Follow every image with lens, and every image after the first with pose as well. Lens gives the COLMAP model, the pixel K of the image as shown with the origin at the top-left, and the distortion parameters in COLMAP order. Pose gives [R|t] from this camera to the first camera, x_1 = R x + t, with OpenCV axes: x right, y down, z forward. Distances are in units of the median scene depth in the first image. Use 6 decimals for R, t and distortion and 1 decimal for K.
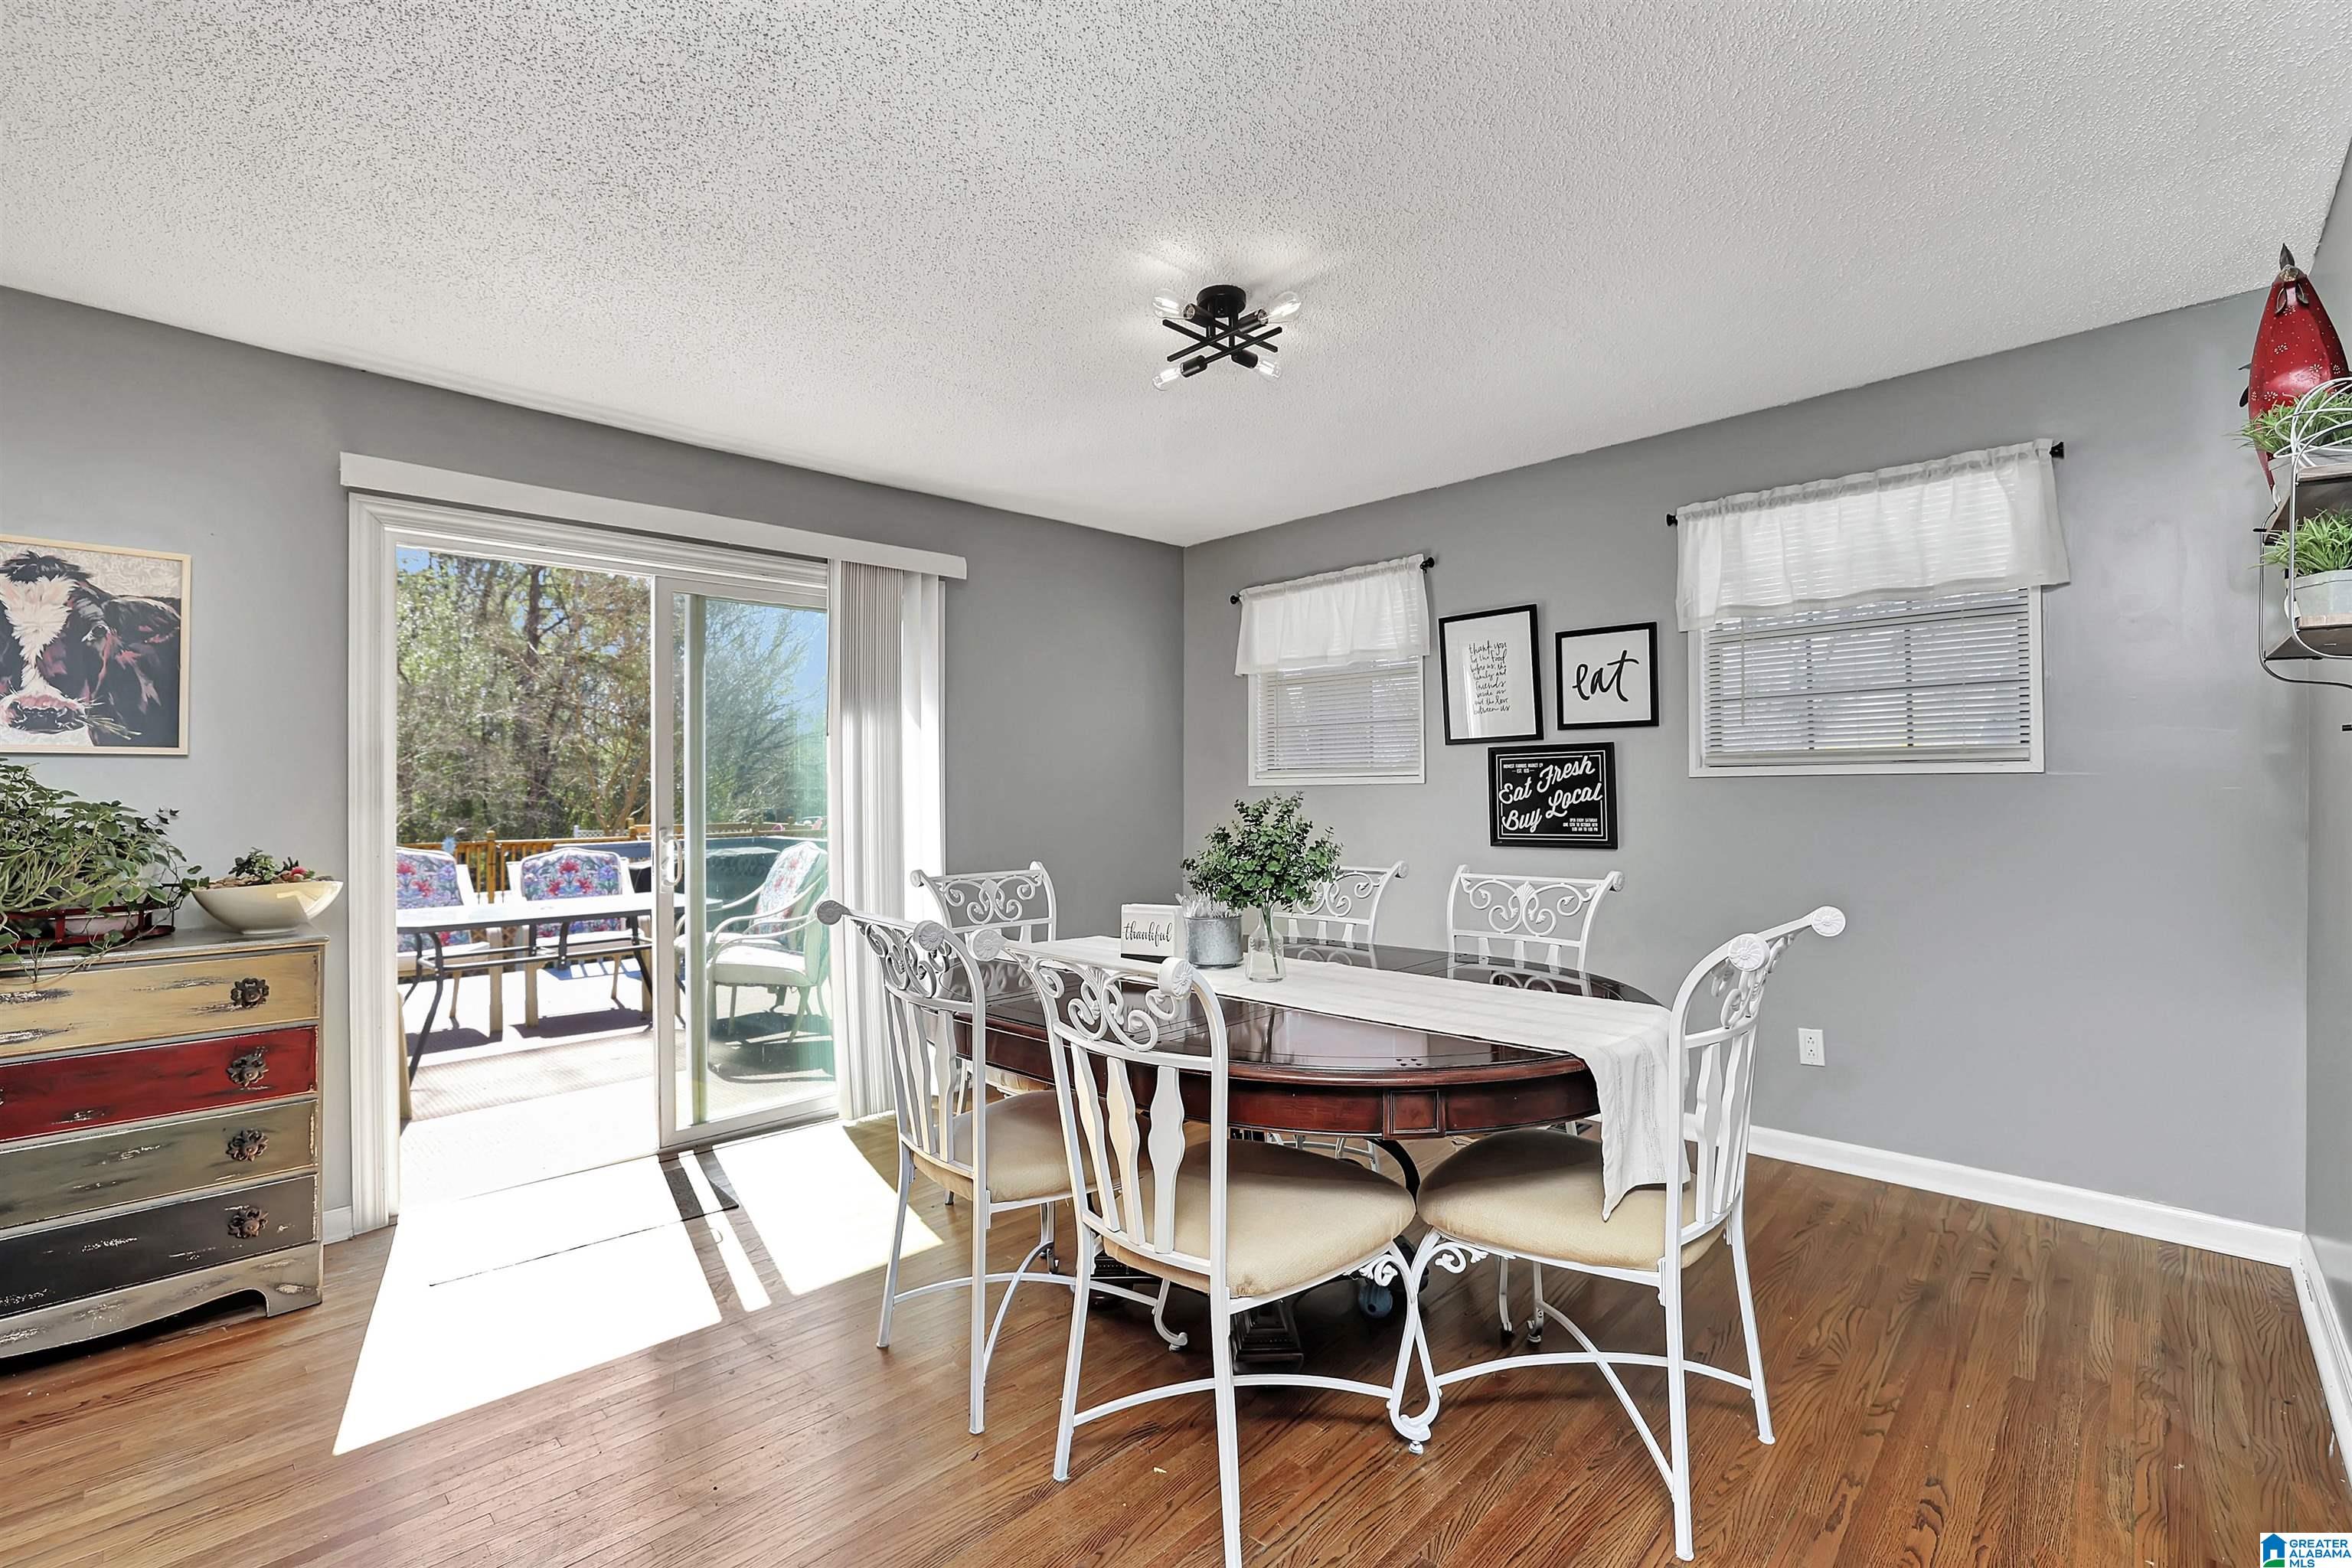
lens RADIAL K [[1034.2, 0, 1176.0], [0, 1034.2, 784.0], [0, 0, 1]] dist [-0.040528, 0.000136]
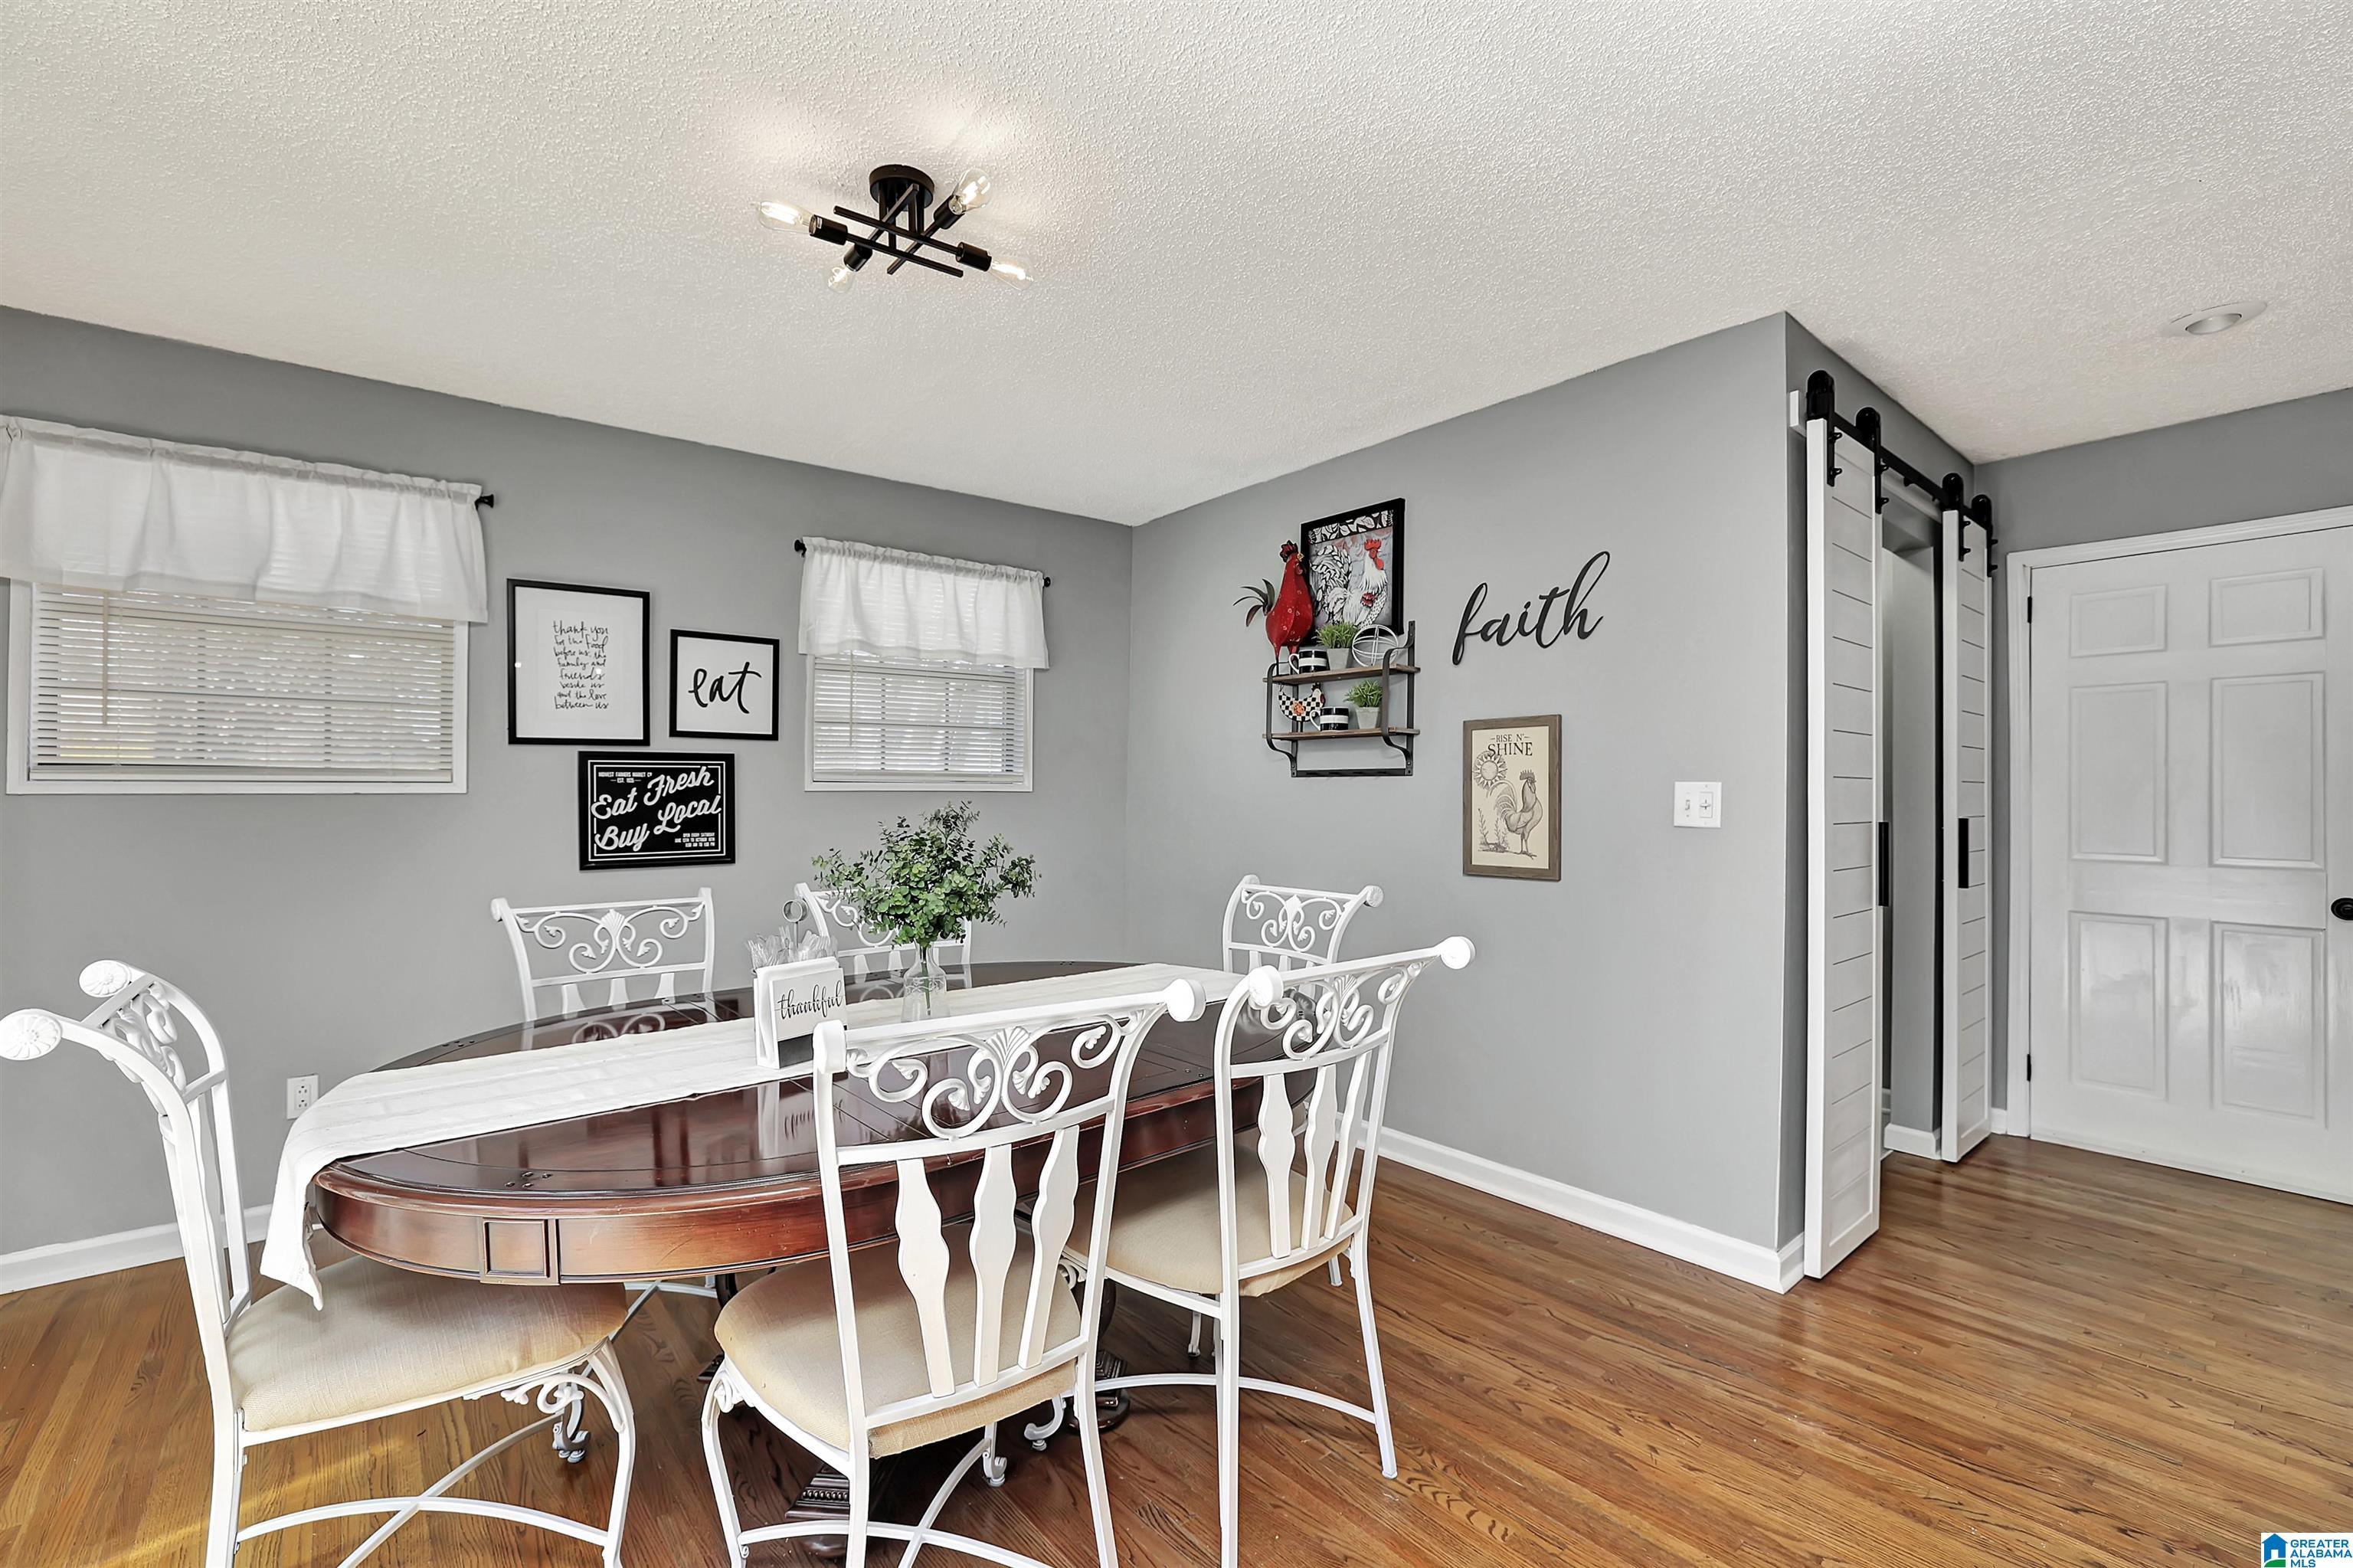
lens RADIAL K [[1003.7, 0, 1202.0], [0, 1003.7, 798.8], [0, 0, 1]] dist [-0.040822, 0.014127]
pose [[0.104786, 0.009764, 0.994447, -0.455598], [-0.002402, 0.999951, -0.009565, 0.009840], [-0.994492, -0.001387, 0.104805, 0.446983]]
